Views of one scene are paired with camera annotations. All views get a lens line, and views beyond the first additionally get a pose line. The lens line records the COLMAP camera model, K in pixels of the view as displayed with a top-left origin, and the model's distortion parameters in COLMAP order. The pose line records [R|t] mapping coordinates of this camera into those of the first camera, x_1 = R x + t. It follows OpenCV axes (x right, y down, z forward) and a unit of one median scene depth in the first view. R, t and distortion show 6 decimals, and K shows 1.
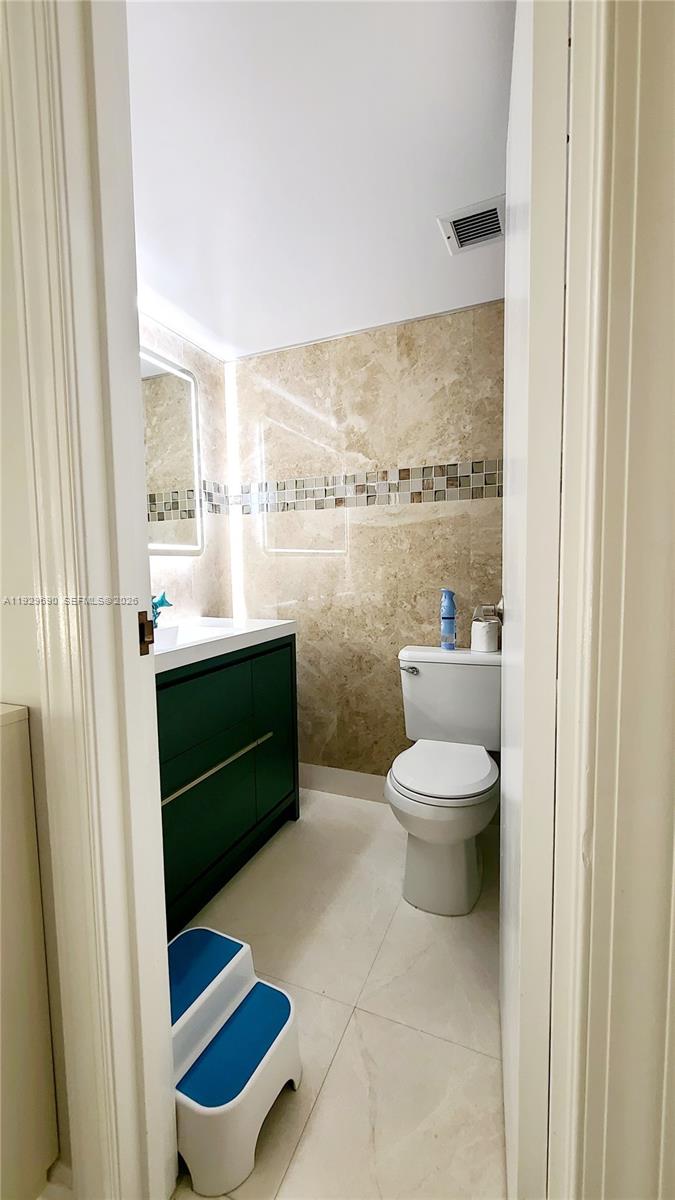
lens RADIAL K [[487.3, 0, 336.6], [0, 487.3, 599.7], [0, 0, 1]] dist [0.003028, -0.000147]
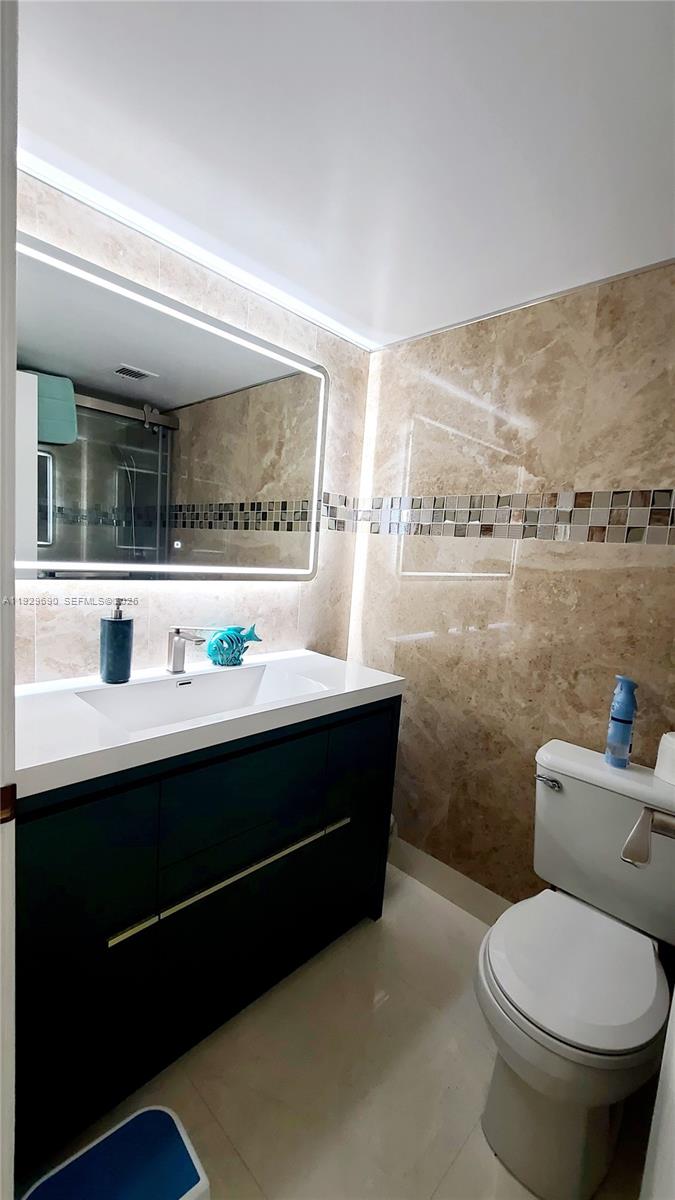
lens RADIAL K [[487.3, 0, 335.8], [0, 487.3, 599.8], [0, 0, 1]] dist [0.003028, -0.000147]
pose [[0.927890, 0.124059, -0.351611, 0.070342], [-0.116768, 0.992273, 0.041956, -0.097017], [0.354099, 0.002126, 0.935206, 0.204826]]
